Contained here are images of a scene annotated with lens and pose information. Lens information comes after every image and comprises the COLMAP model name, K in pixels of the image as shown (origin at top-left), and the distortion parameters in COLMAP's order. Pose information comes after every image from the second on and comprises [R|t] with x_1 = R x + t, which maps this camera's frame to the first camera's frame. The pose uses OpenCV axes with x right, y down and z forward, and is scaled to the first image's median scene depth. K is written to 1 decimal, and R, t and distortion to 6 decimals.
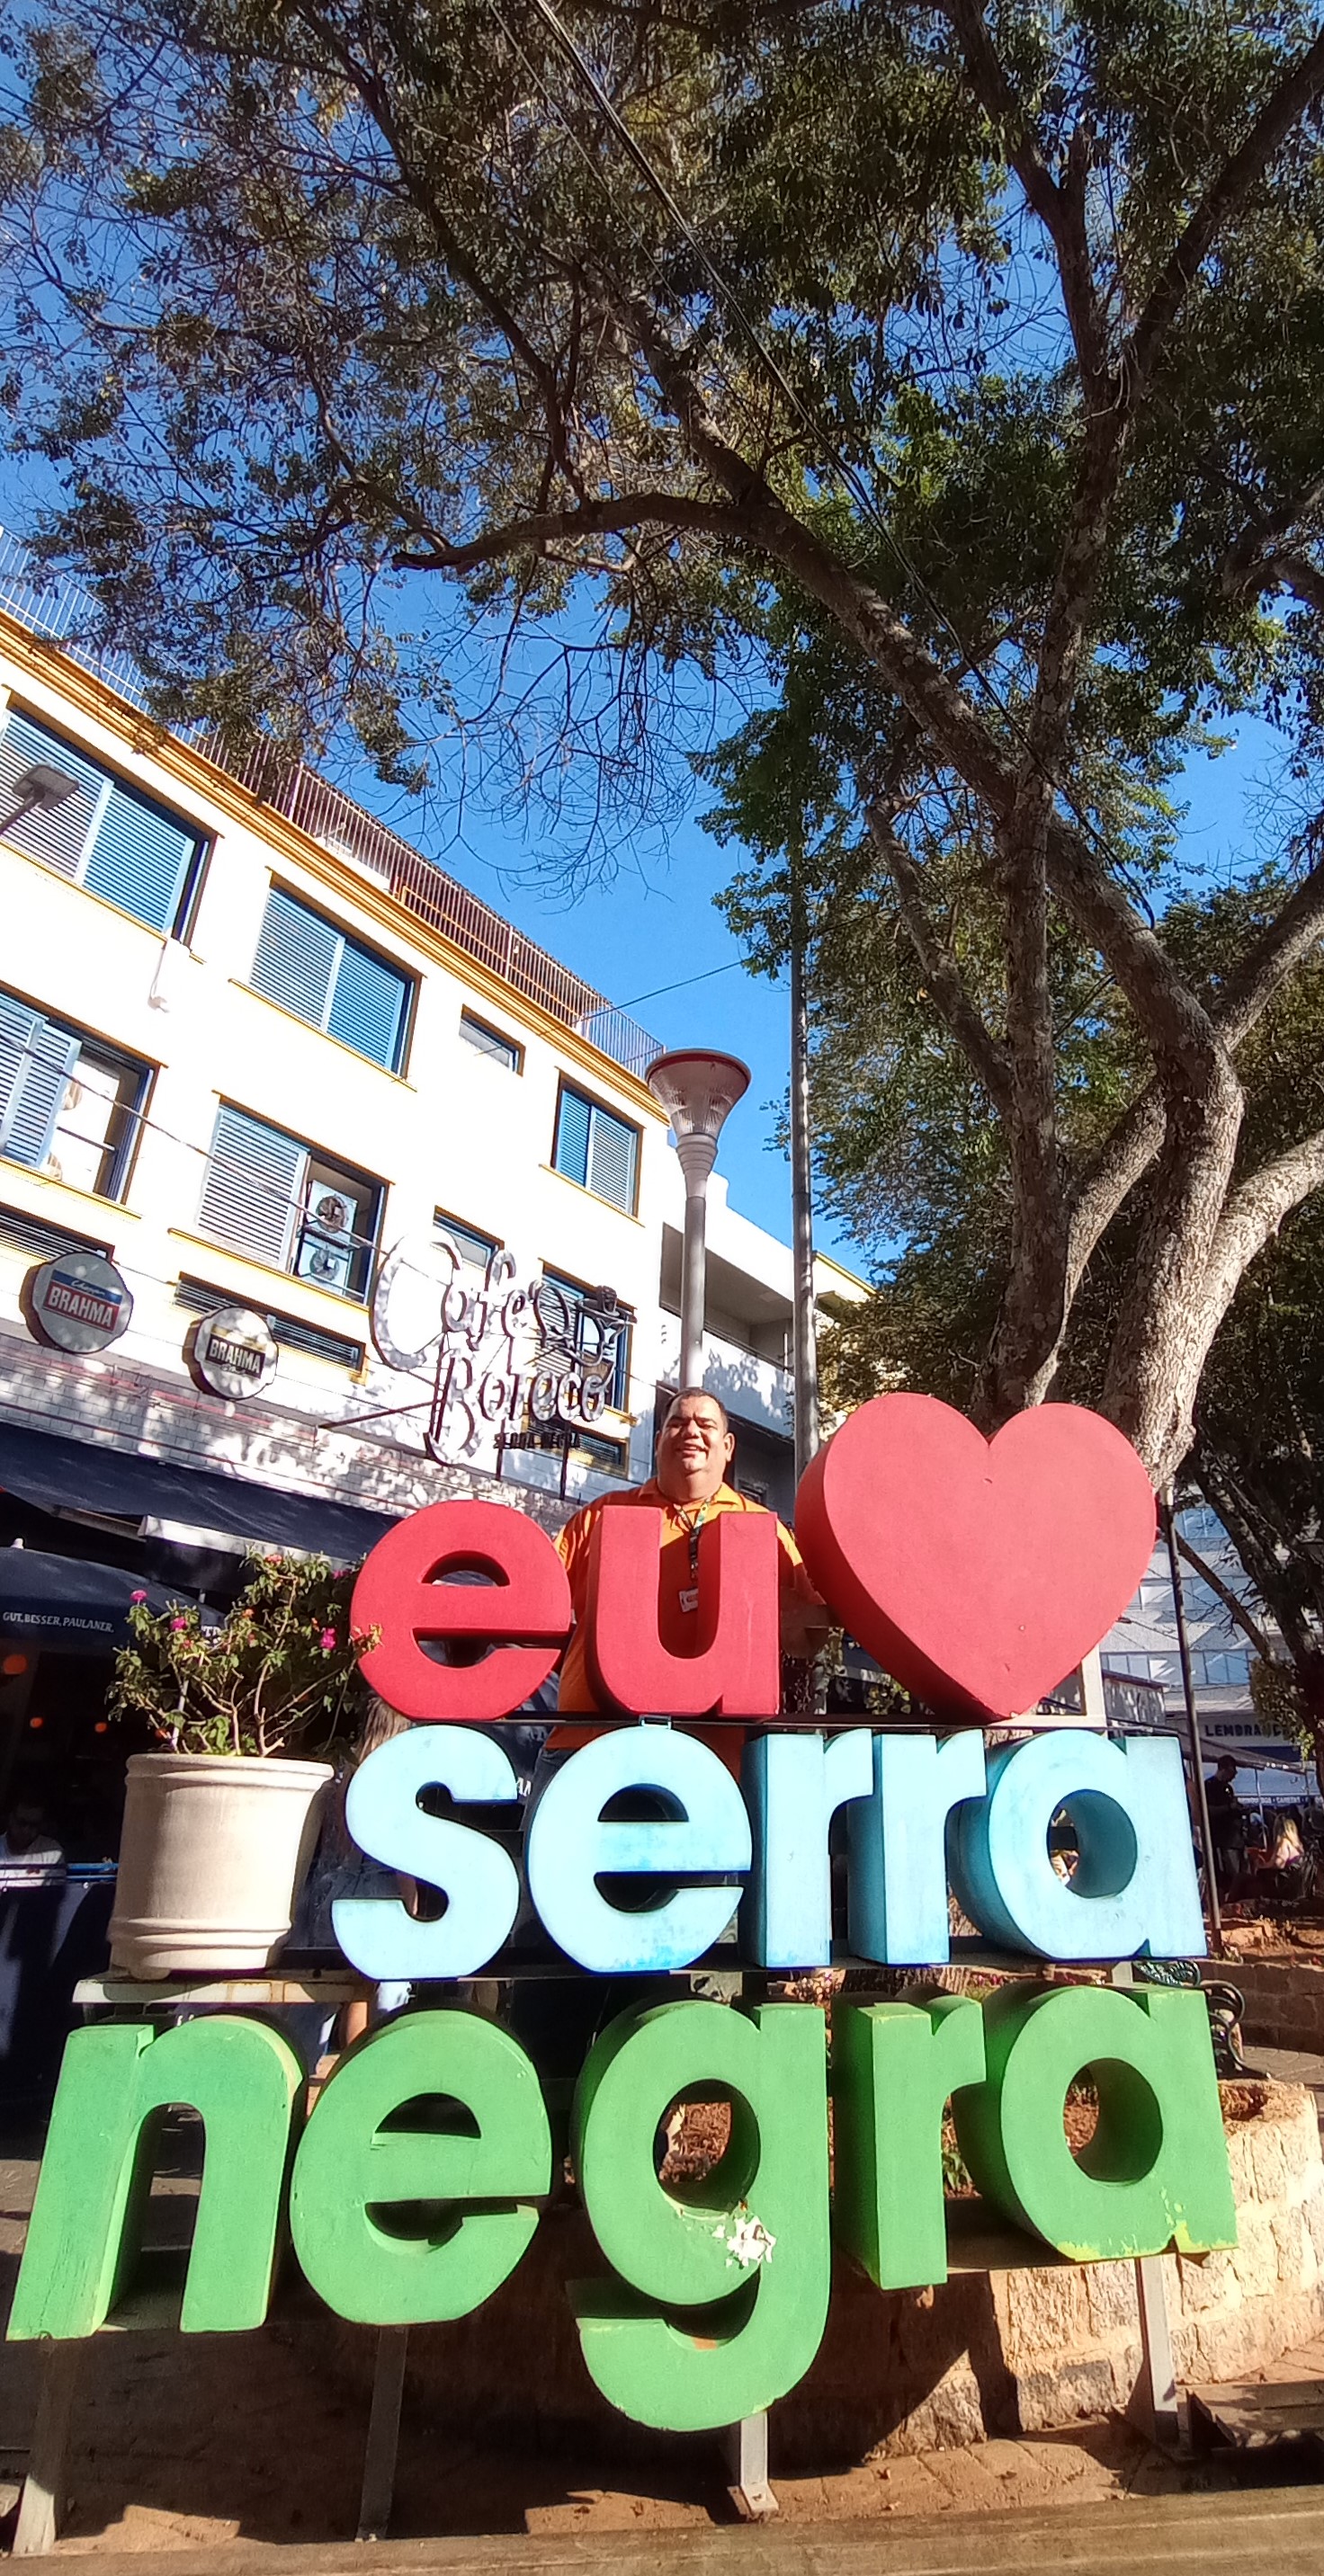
lens RADIAL K [[1231.5, 0, 707.1], [0, 1231.5, 1287.8], [0, 0, 1]] dist [-0.003461, -0.000961]
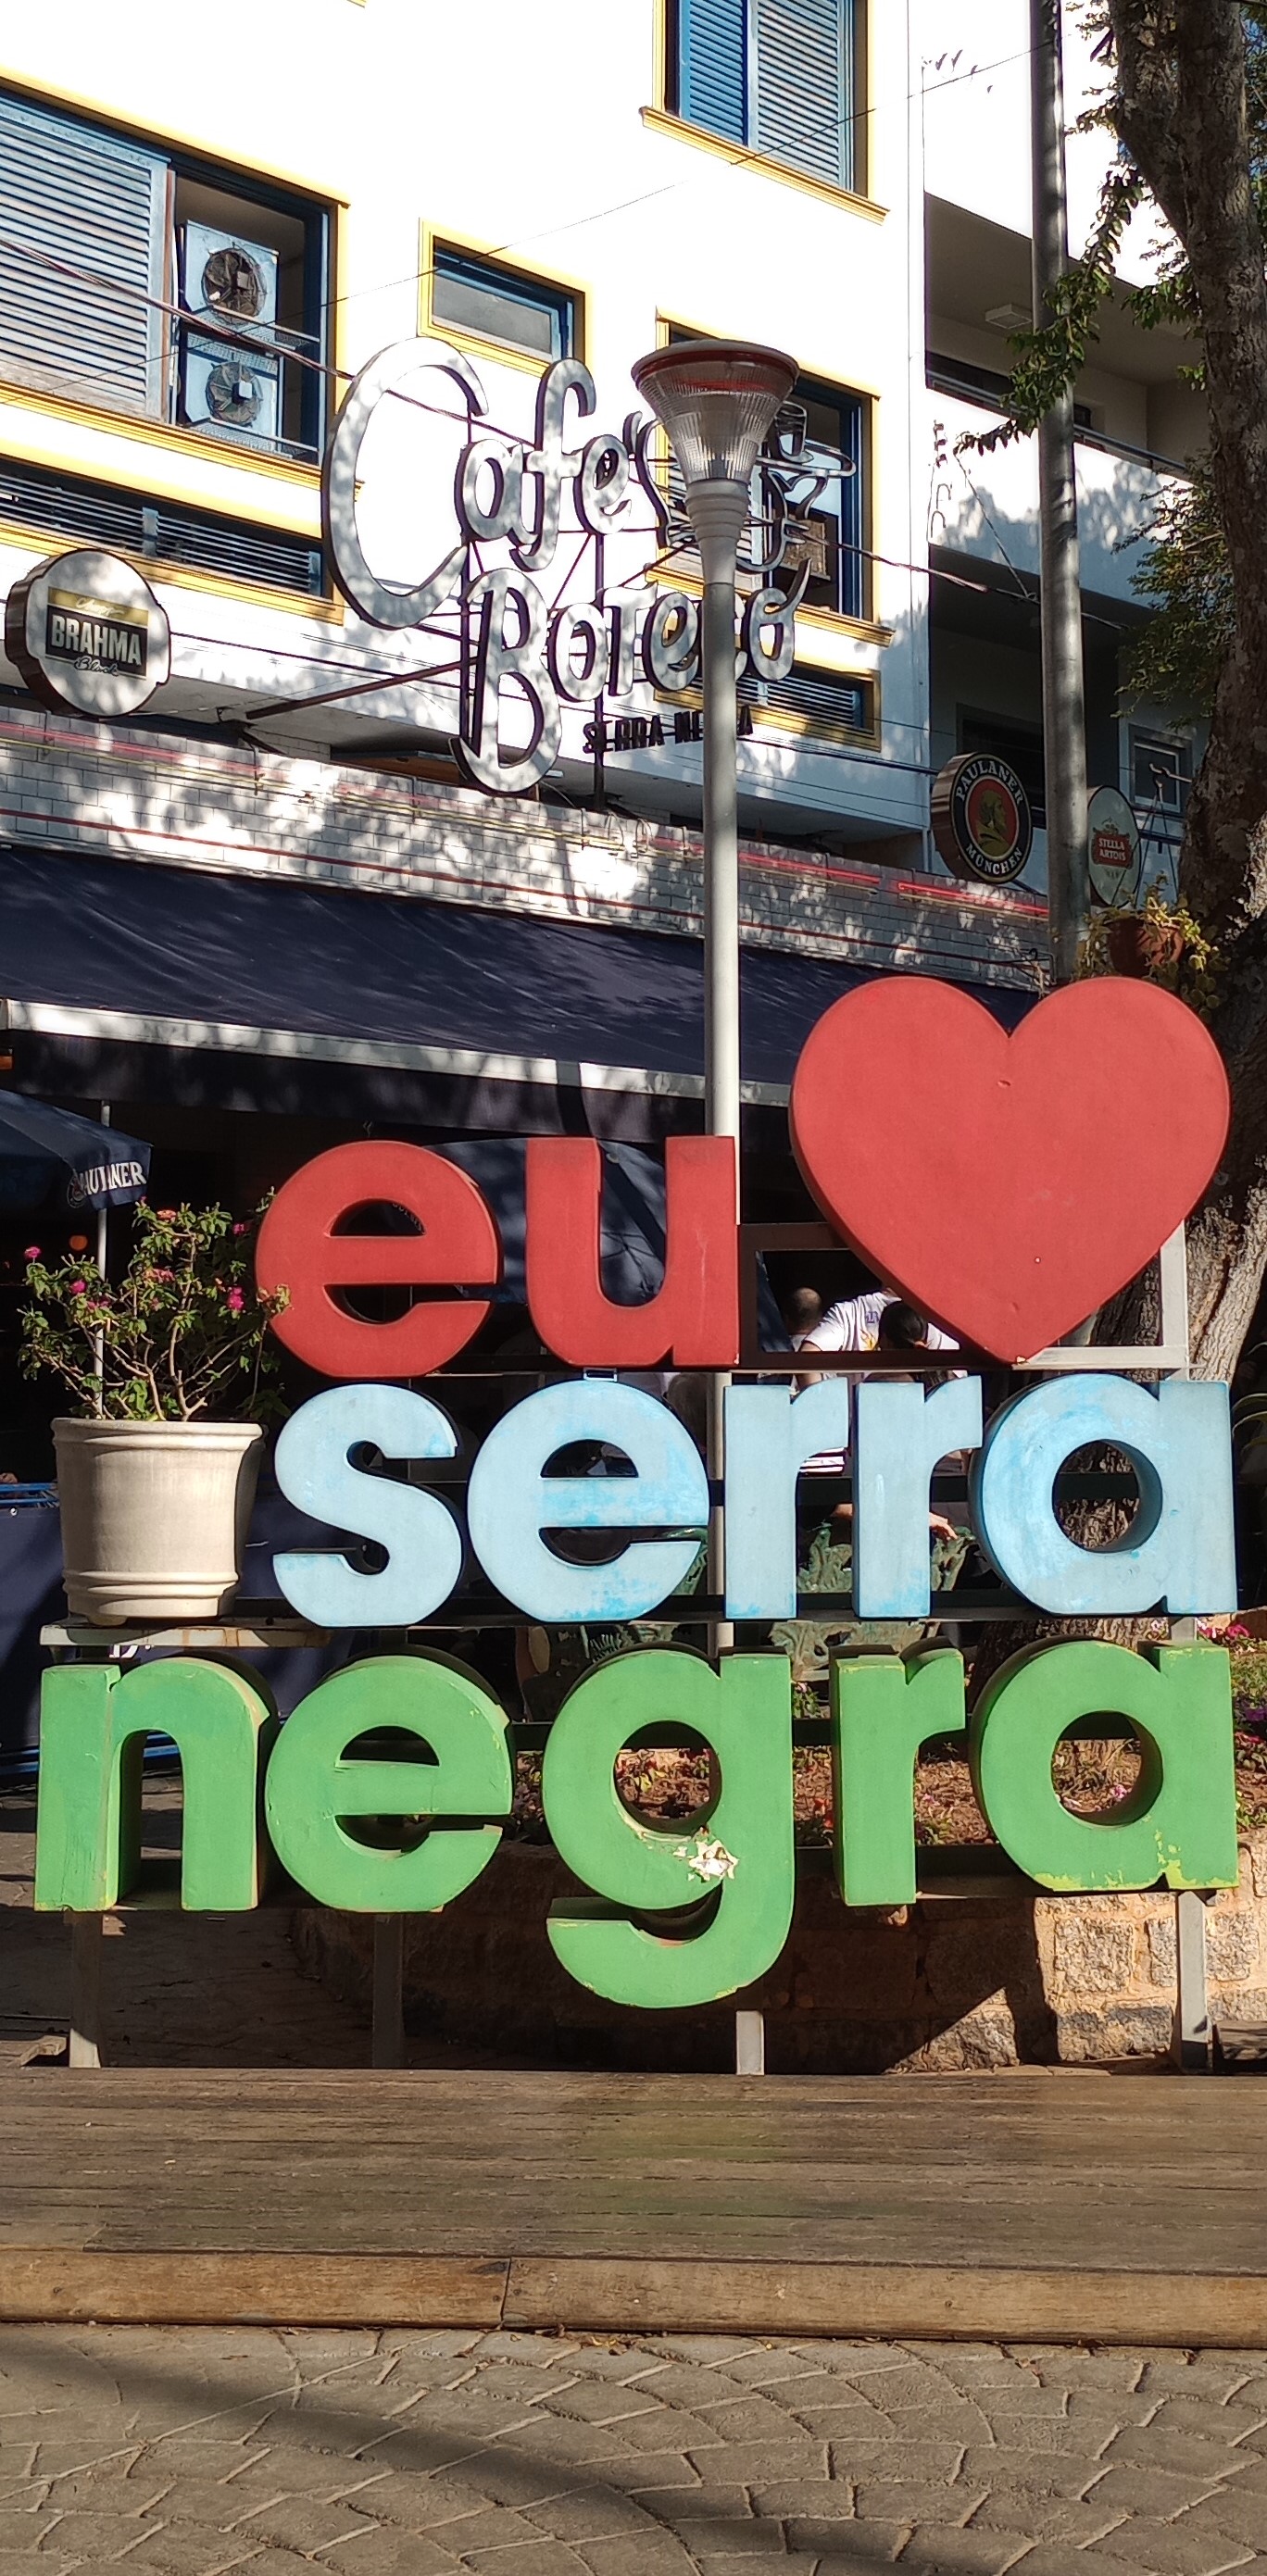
lens RADIAL K [[2763.3, 0, 633.5], [0, 2763.3, 1288.0], [0, 0, 1]] dist [0.075429, -0.017372]
pose [[0.979856, -0.014877, -0.199153, 0.381710], [0.088831, 0.925606, 0.367916, -0.441070], [0.178864, -0.378195, 0.908282, -0.793197]]
